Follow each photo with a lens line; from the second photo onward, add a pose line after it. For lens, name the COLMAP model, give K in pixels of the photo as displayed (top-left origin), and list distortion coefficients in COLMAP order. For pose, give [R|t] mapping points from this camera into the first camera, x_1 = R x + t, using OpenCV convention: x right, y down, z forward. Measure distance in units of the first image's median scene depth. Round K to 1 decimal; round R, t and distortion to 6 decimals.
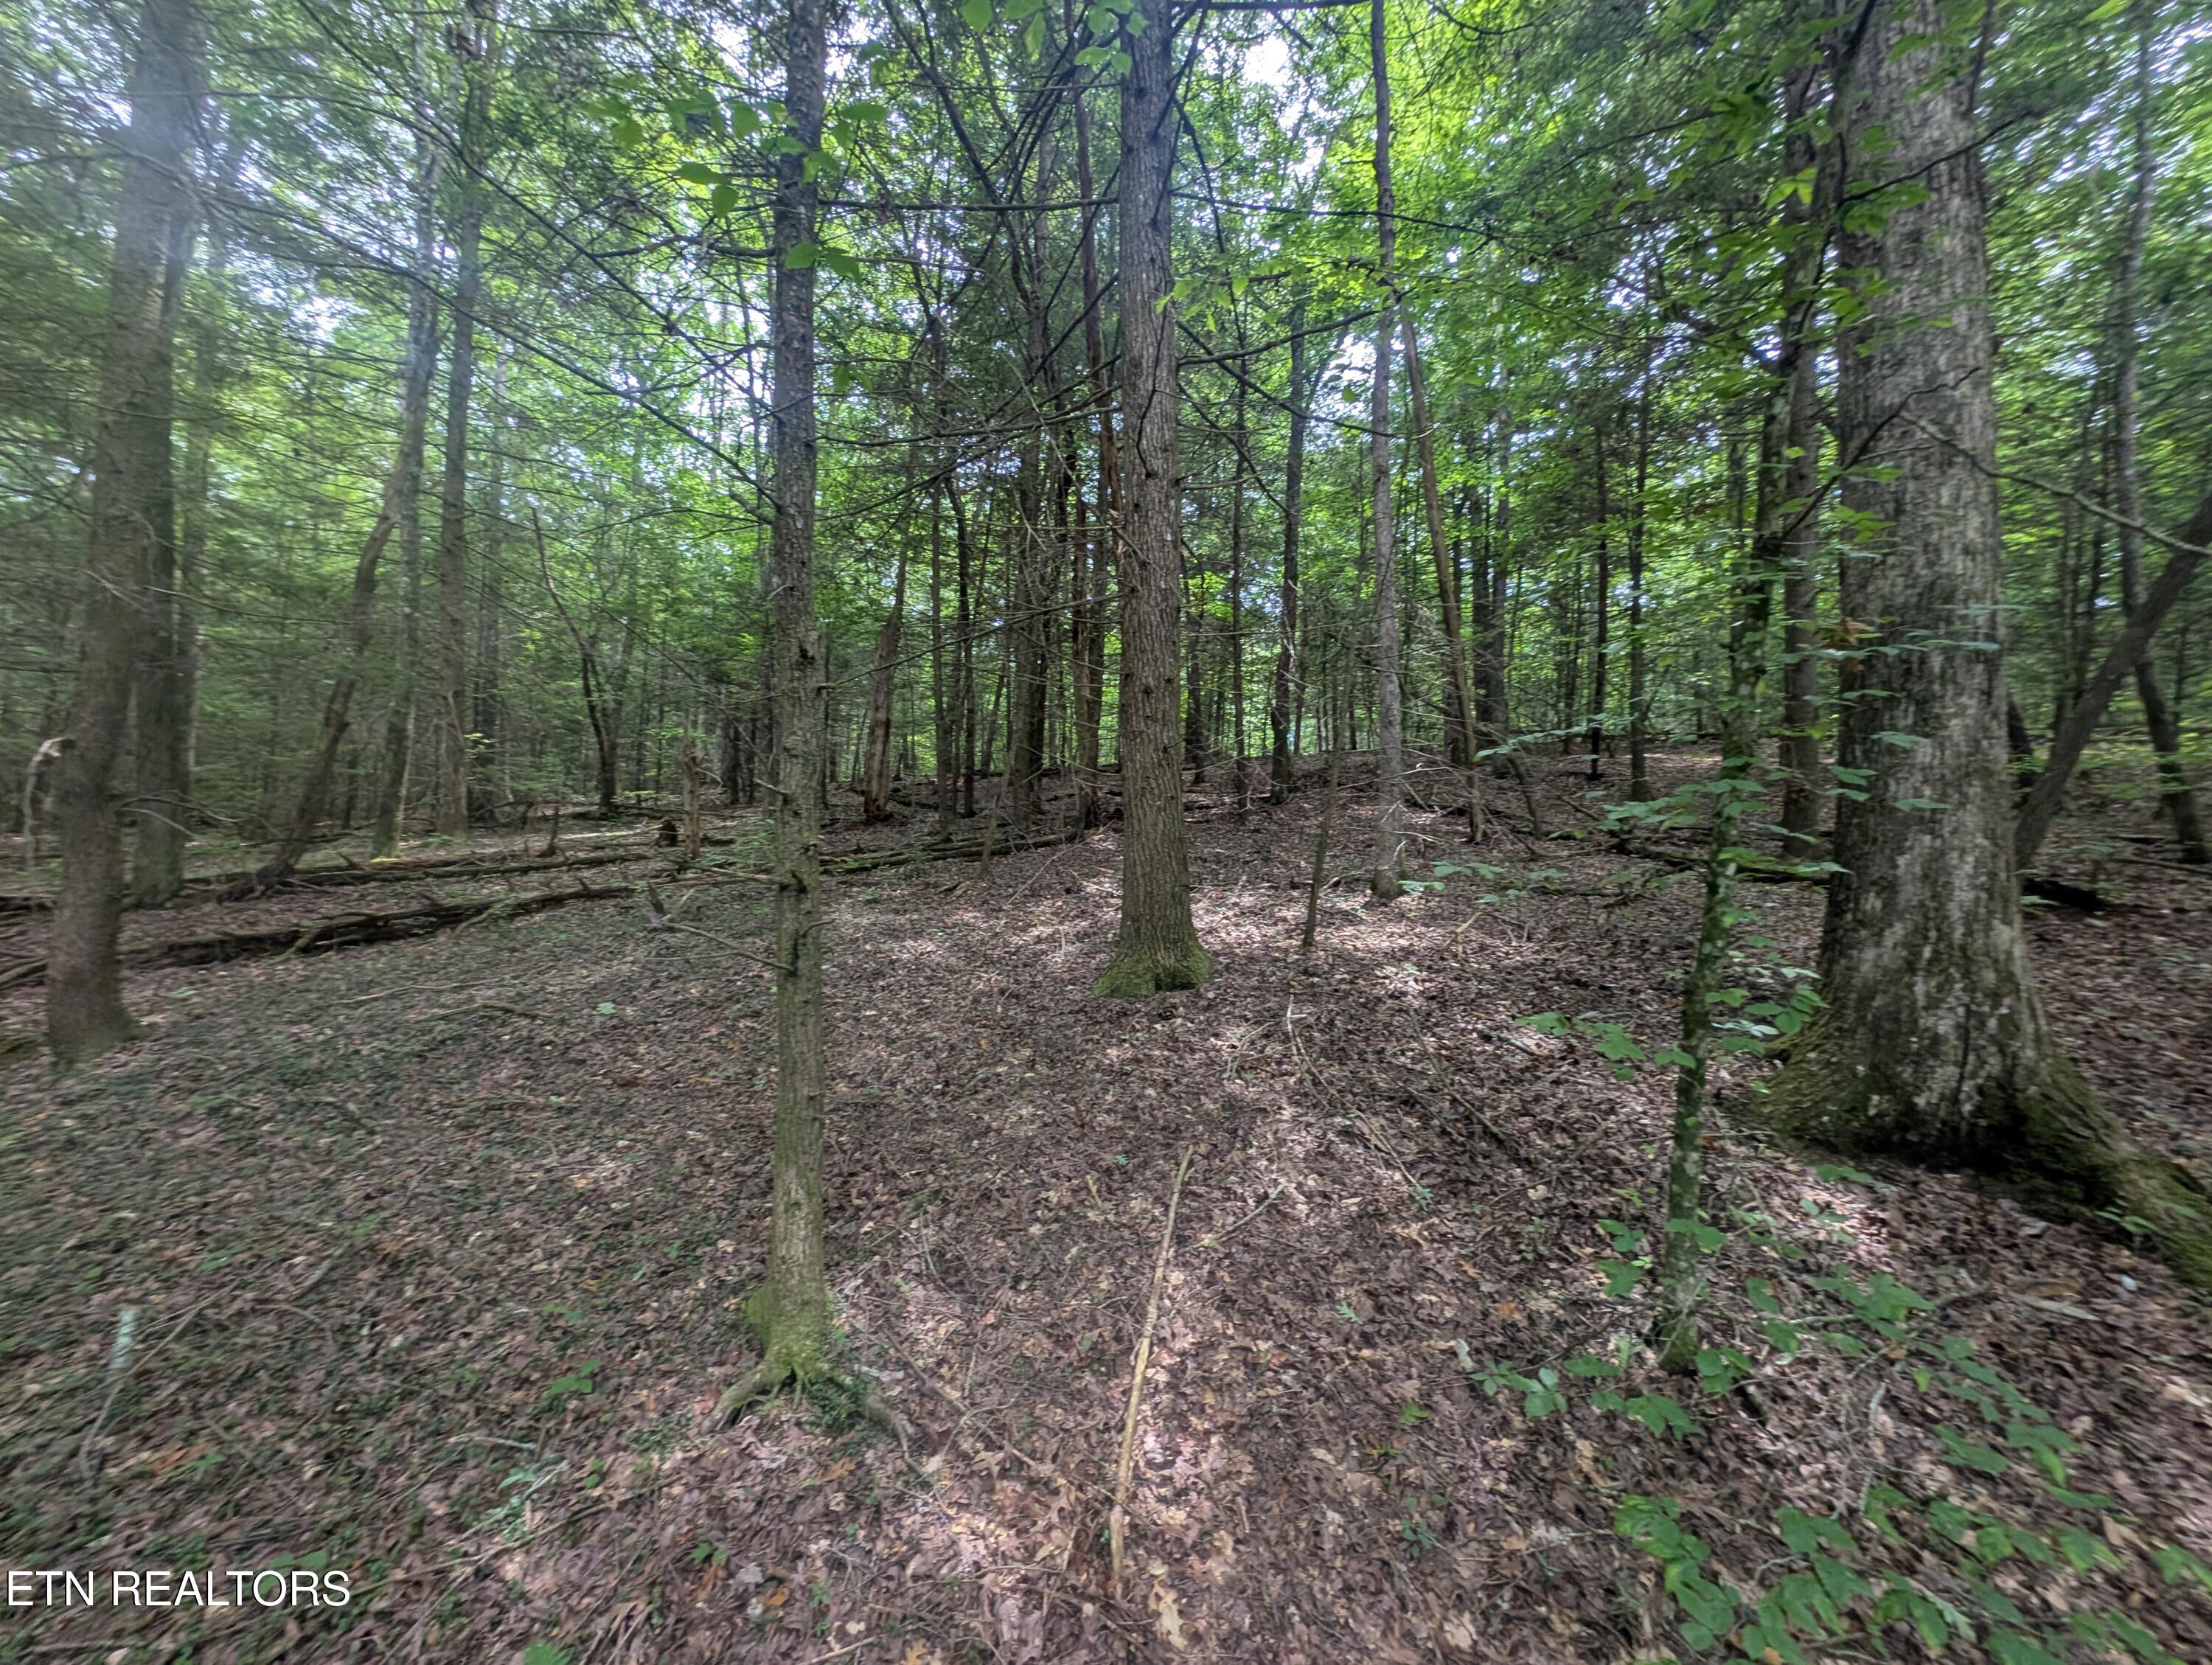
lens RADIAL K [[824.3, 0, 1106.0], [0, 824.3, 832.5], [0, 0, 1]] dist [0.005922, -0.004577]
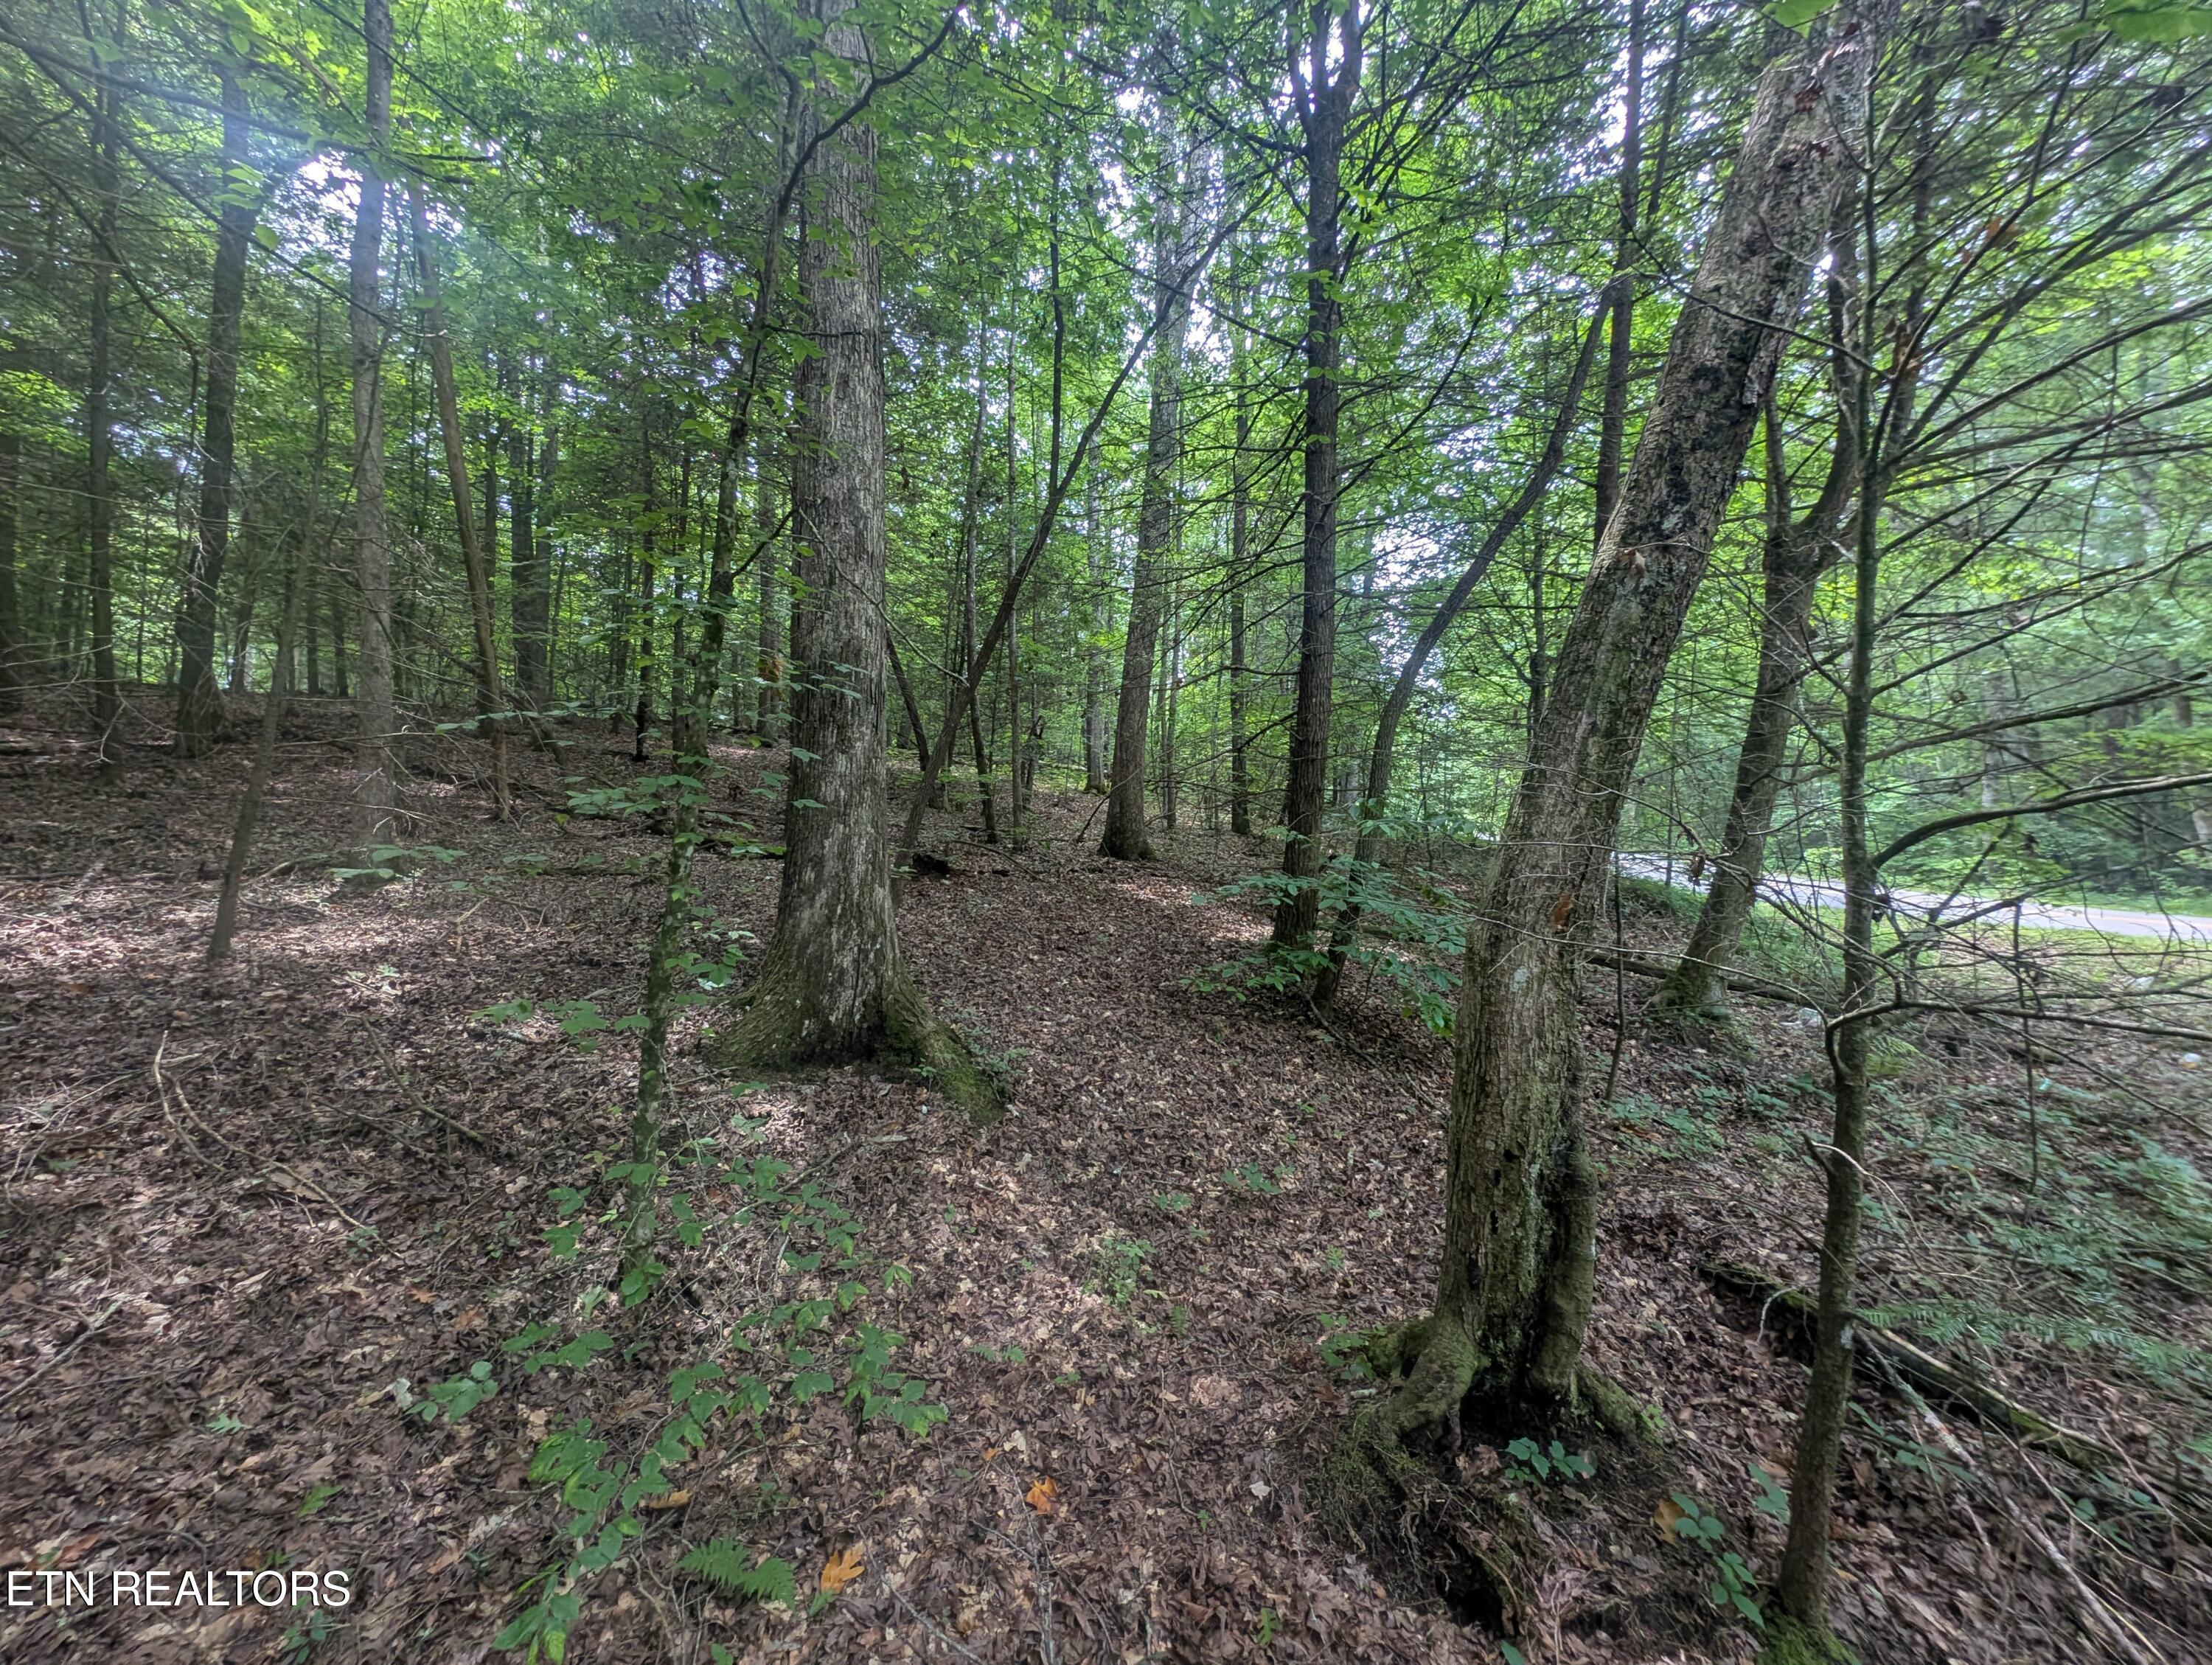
lens RADIAL K [[823.4, 0, 1105.1], [0, 823.4, 836.2], [0, 0, 1]] dist [0.002502, -0.002736]
pose [[0.510980, 0.007003, 0.859564, 0.031904], [-0.032822, 0.999397, 0.011370, -0.005267], [-0.858966, -0.034023, 0.510901, -0.056670]]
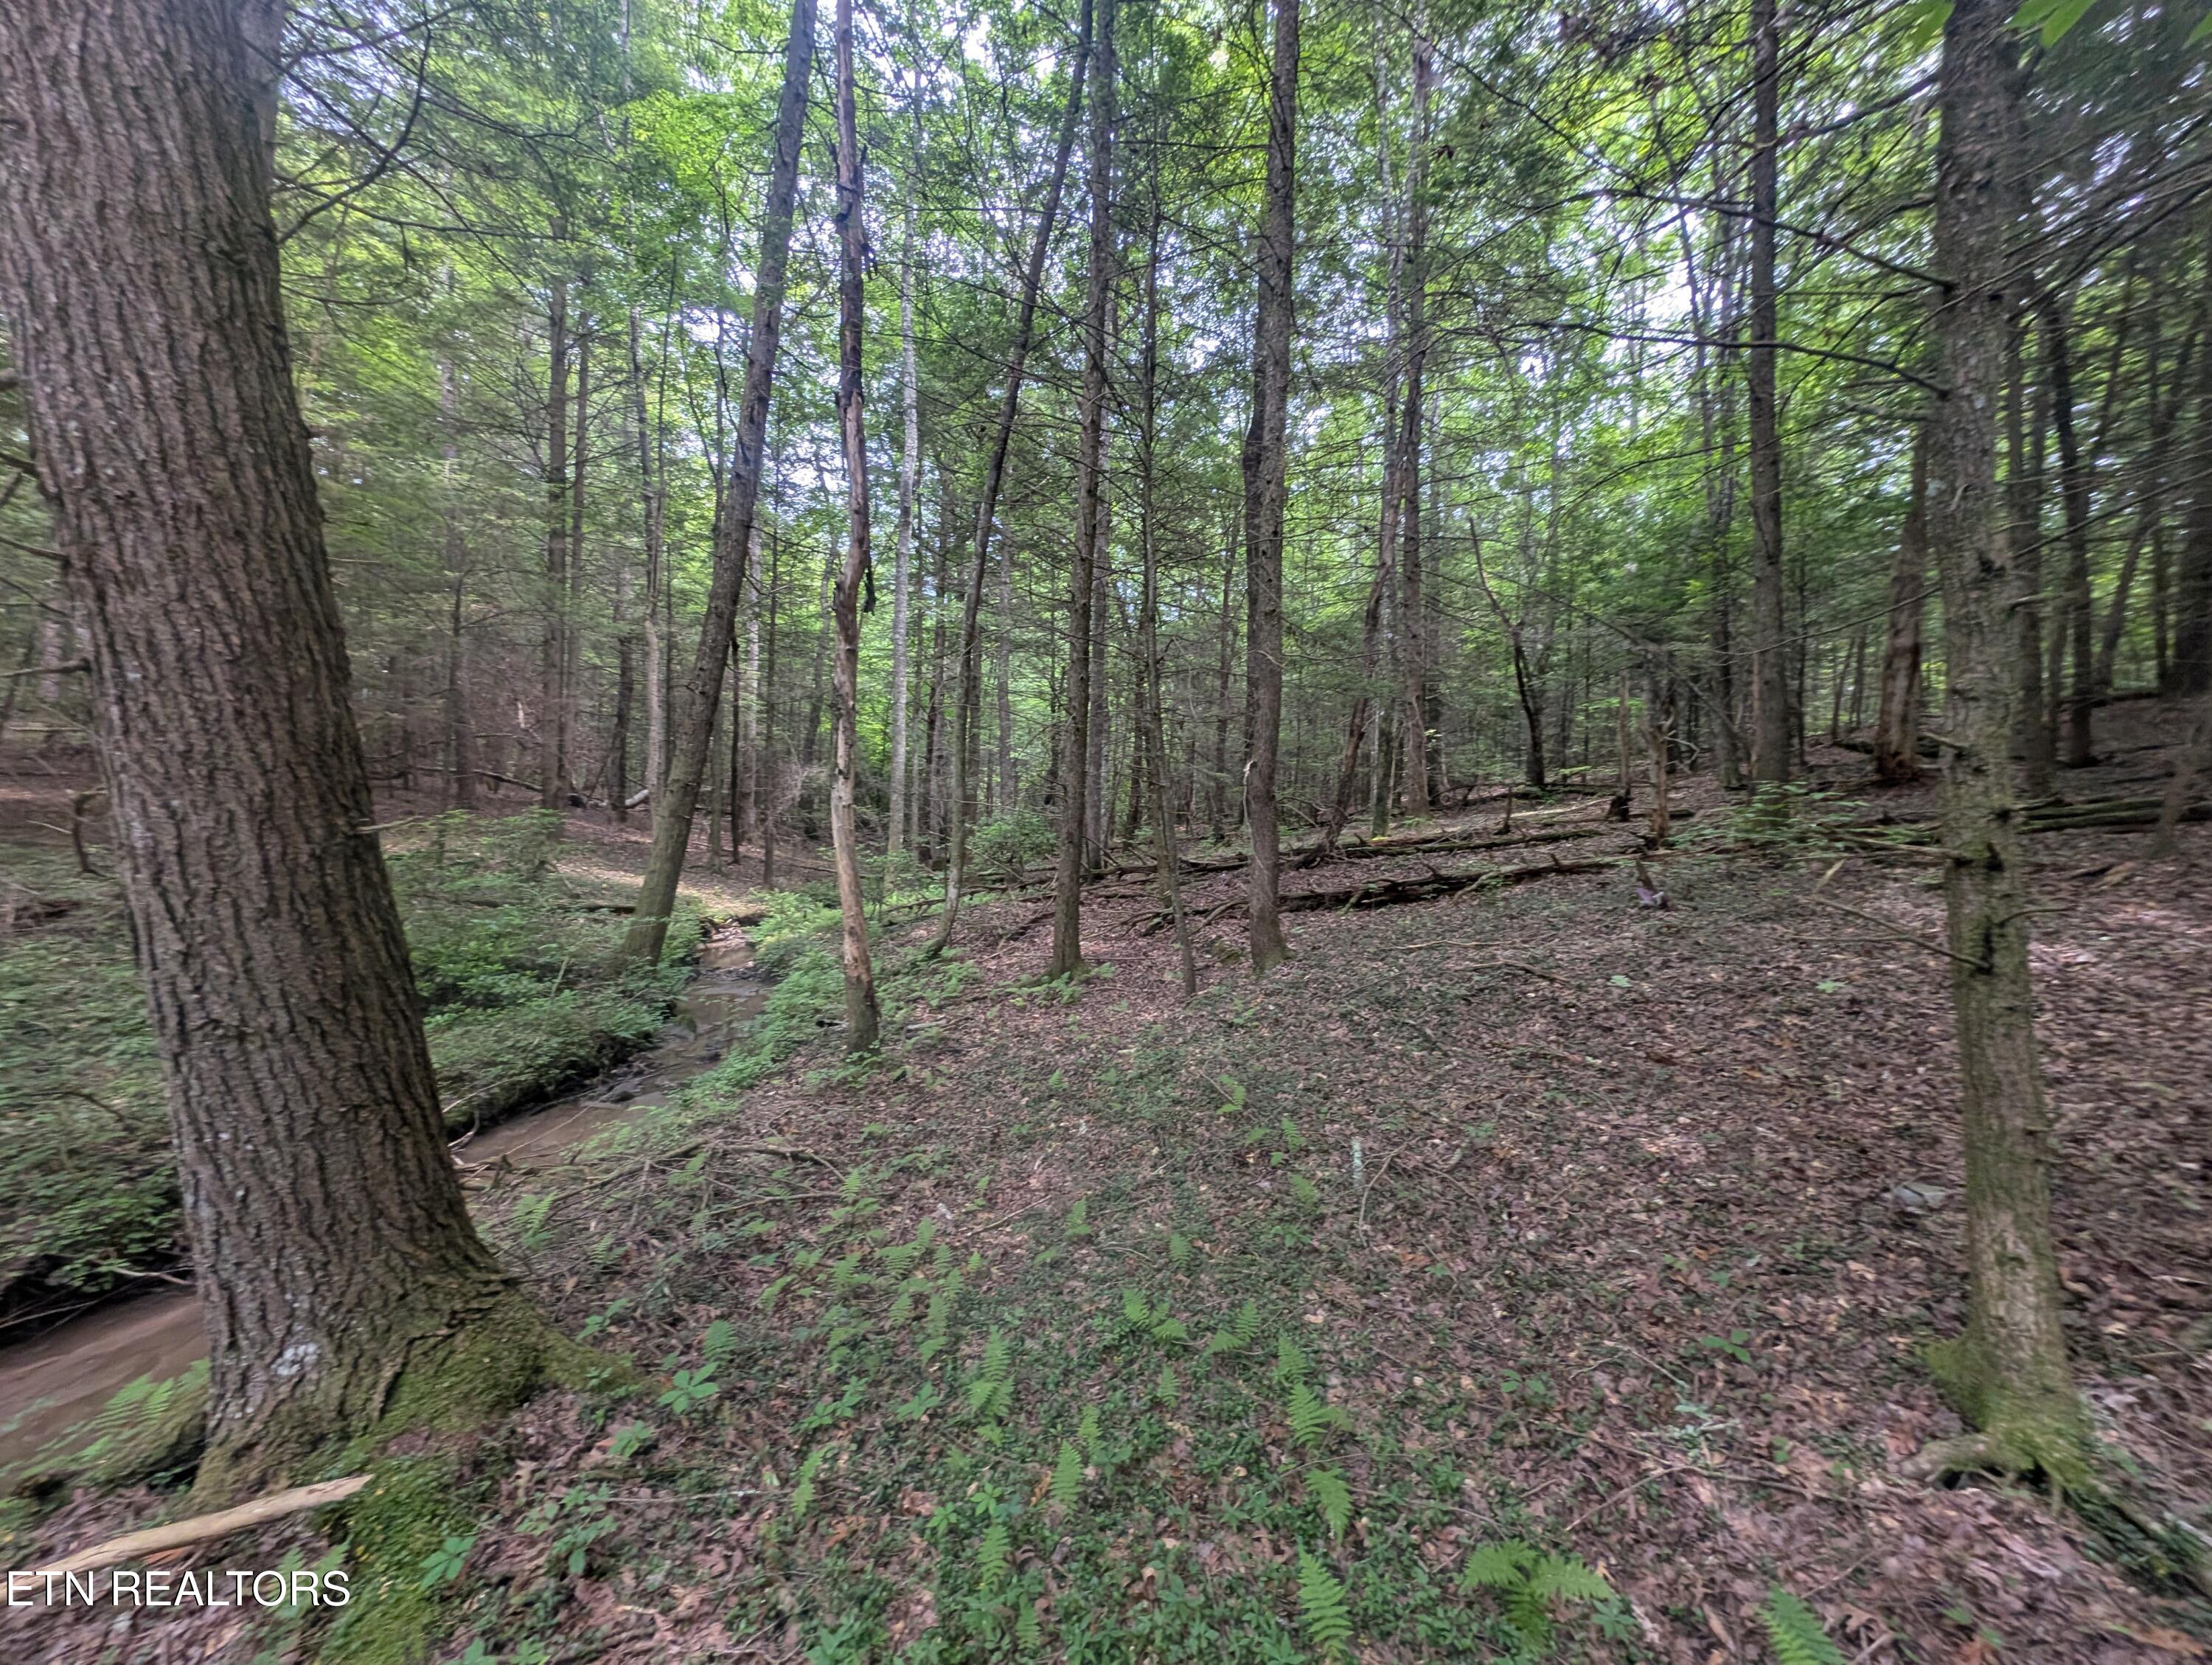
lens RADIAL K [[828.1, 0, 1099.7], [0, 828.1, 834.1], [0, 0, 1]] dist [0.005965, -0.005003]
pose [[0.528980, -0.012926, -0.848536, -0.110357], [0.038258, 0.999231, 0.008628, -0.000899], [0.847771, -0.037027, 0.529068, -0.105186]]
